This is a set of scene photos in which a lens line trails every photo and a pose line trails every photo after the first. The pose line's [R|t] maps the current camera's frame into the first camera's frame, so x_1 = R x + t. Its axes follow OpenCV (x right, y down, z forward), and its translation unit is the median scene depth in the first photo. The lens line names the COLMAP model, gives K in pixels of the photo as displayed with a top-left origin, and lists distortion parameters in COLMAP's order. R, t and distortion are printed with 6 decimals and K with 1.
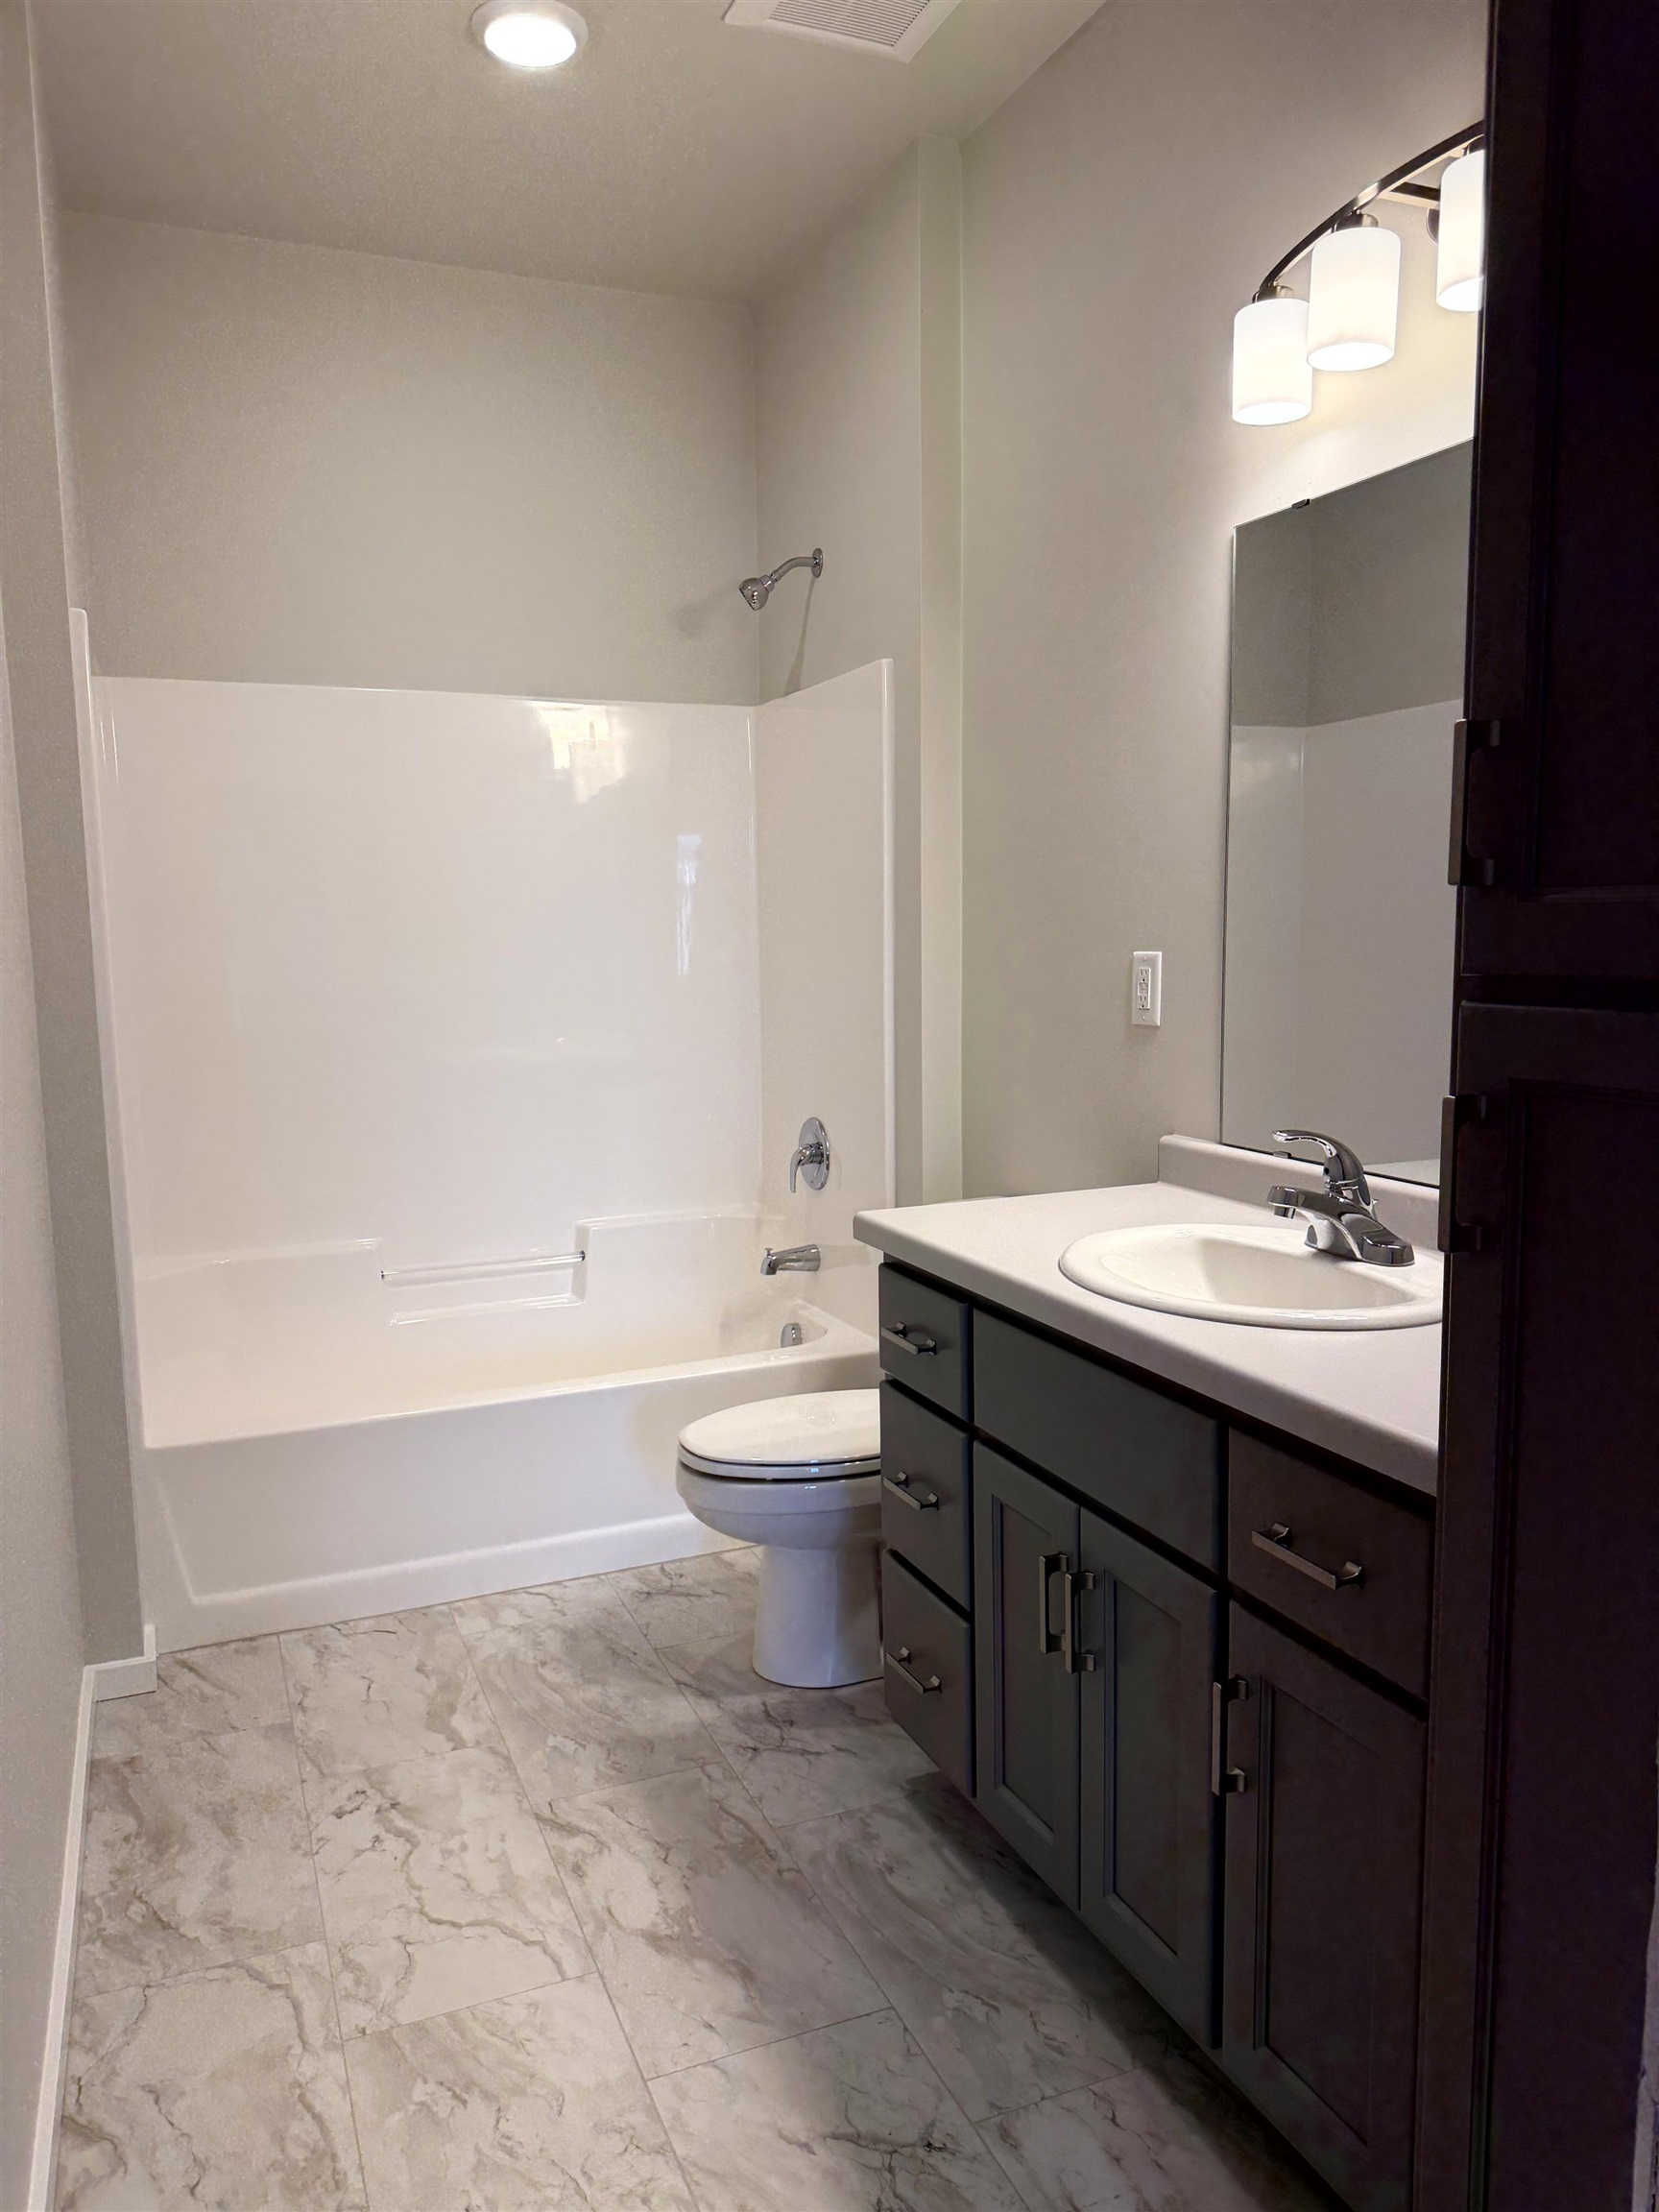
lens RADIAL K [[1554.9, 0, 829.5], [0, 1554.9, 1106.0], [0, 0, 1]] dist [0.120260, -0.144229]
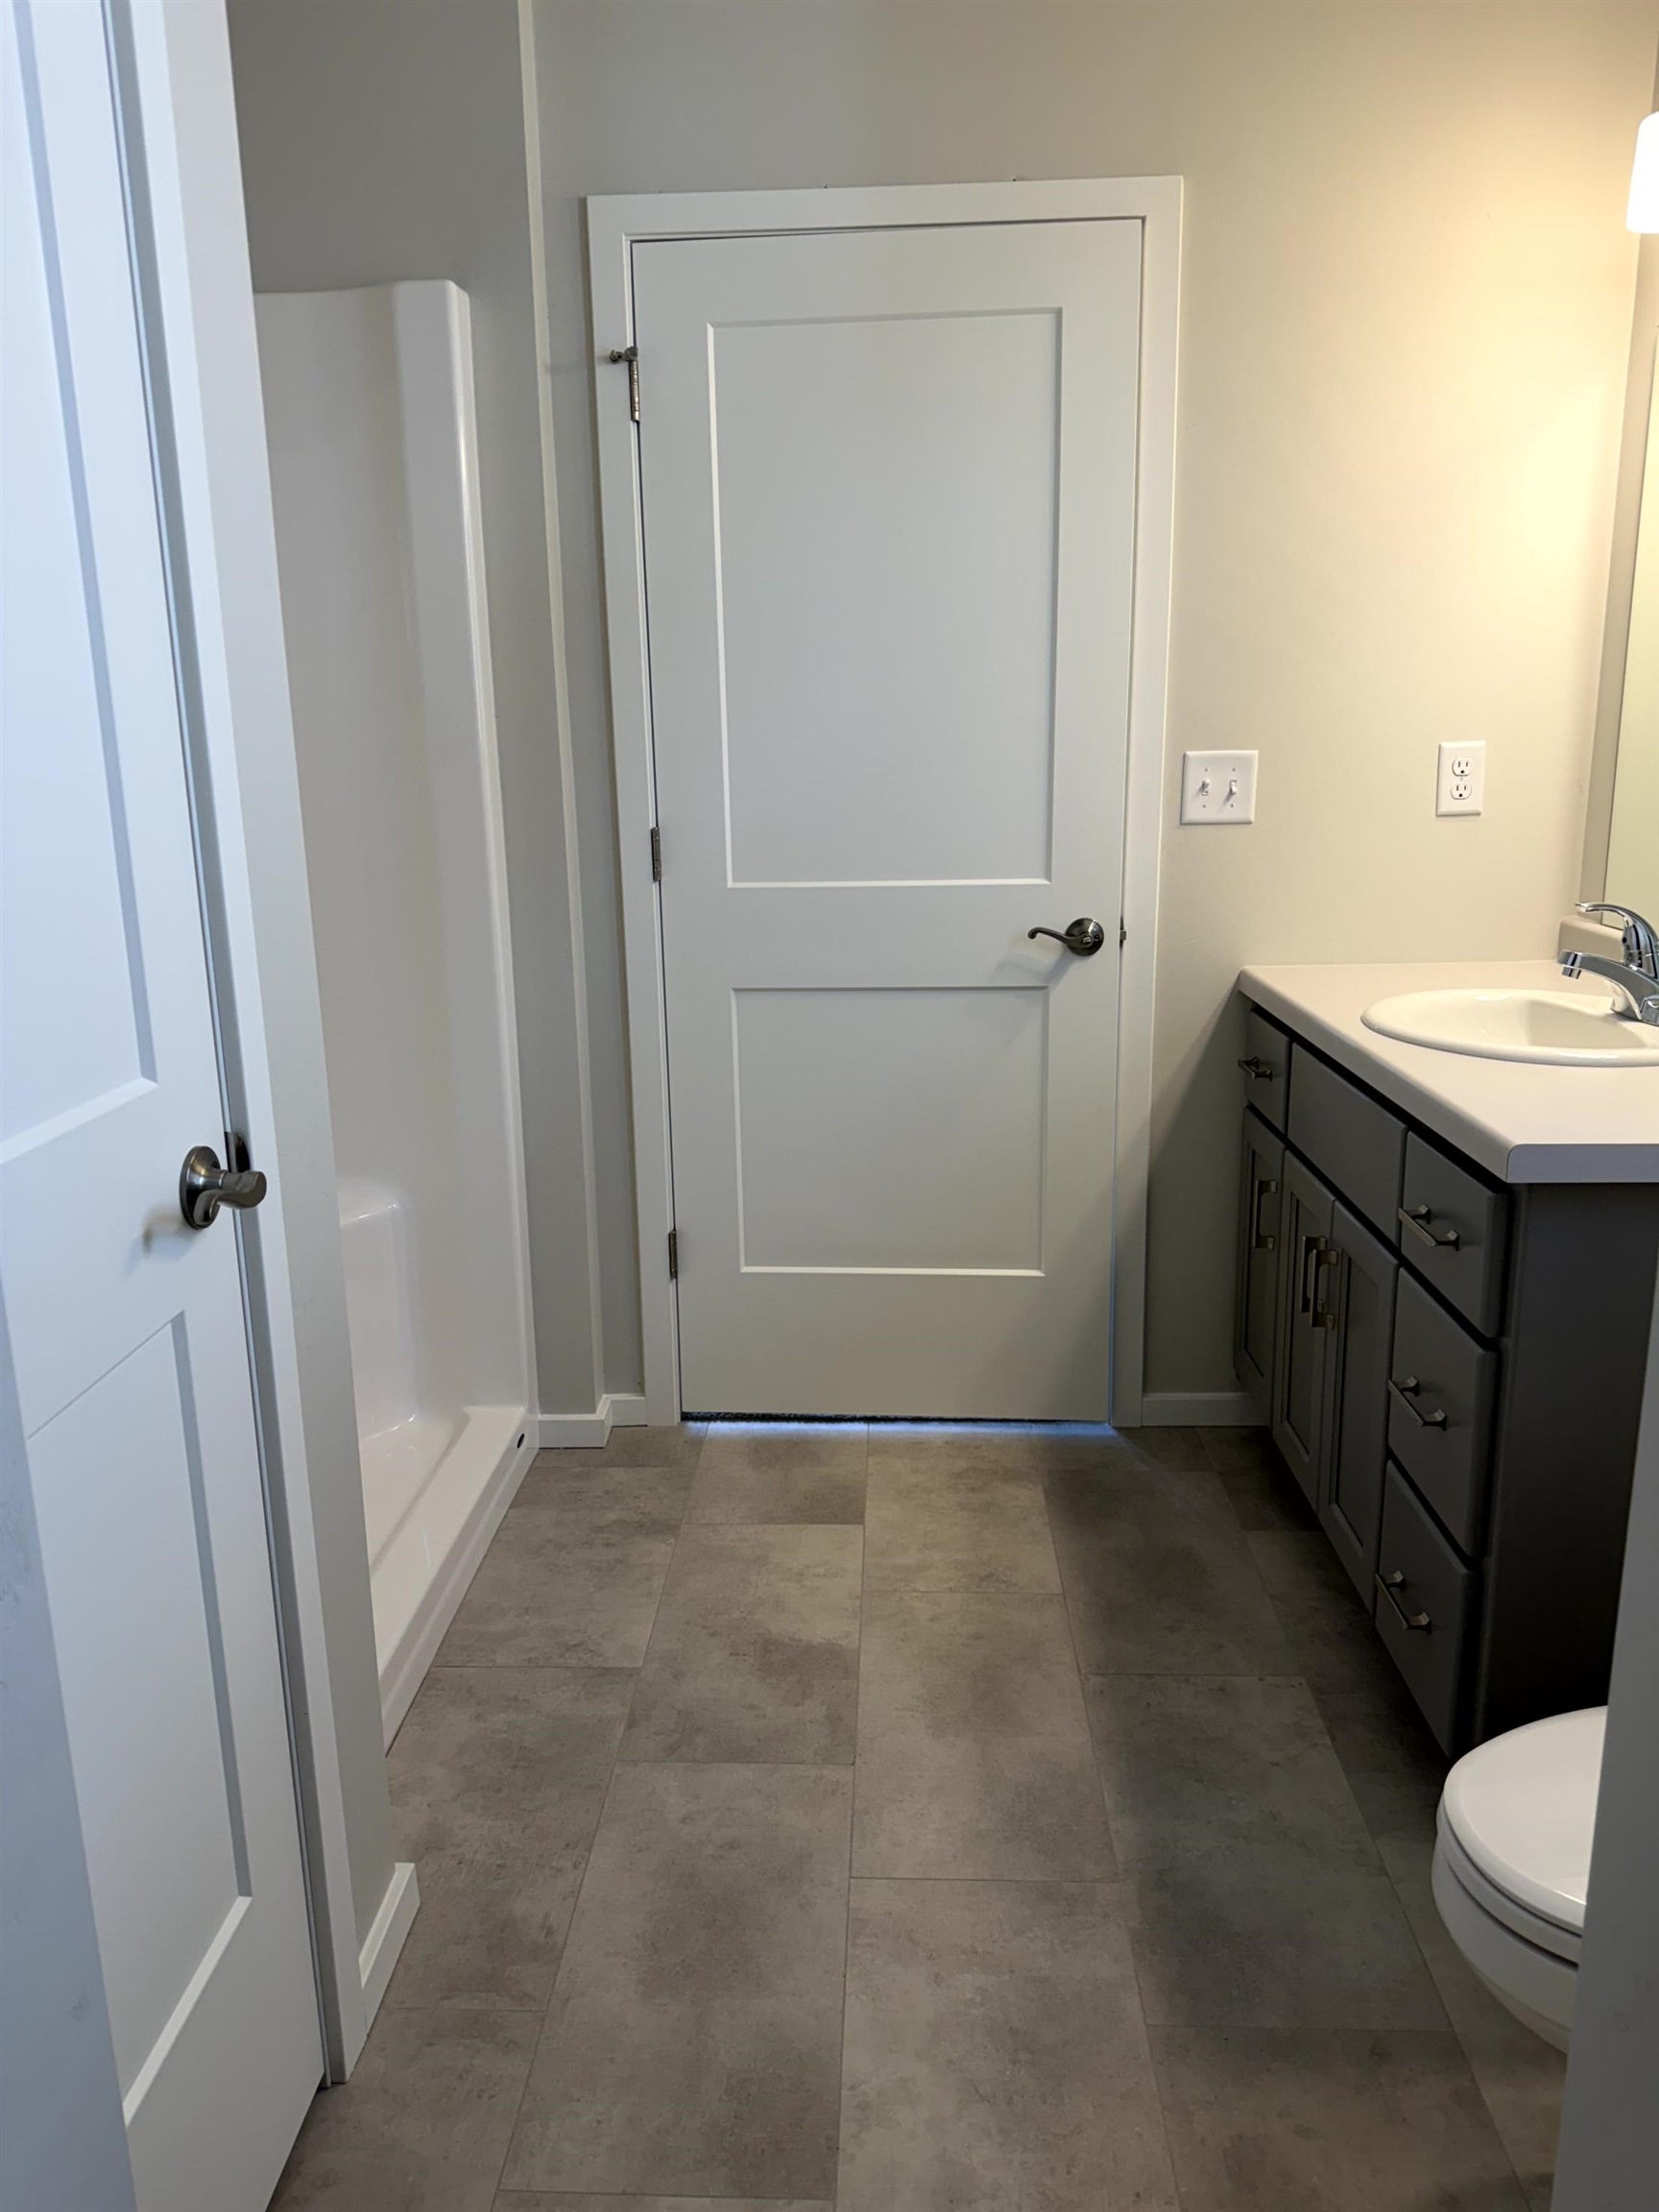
lens RADIAL K [[1554.9, 0, 829.5], [0, 1554.9, 1106.0], [0, 0, 1]] dist [0.120260, -0.144229]
pose [[0.902186, 0.108284, -0.417534, 0.294502], [-0.052979, 0.988466, 0.141875, 0.029179], [0.428081, -0.105878, 0.897517, -0.247525]]
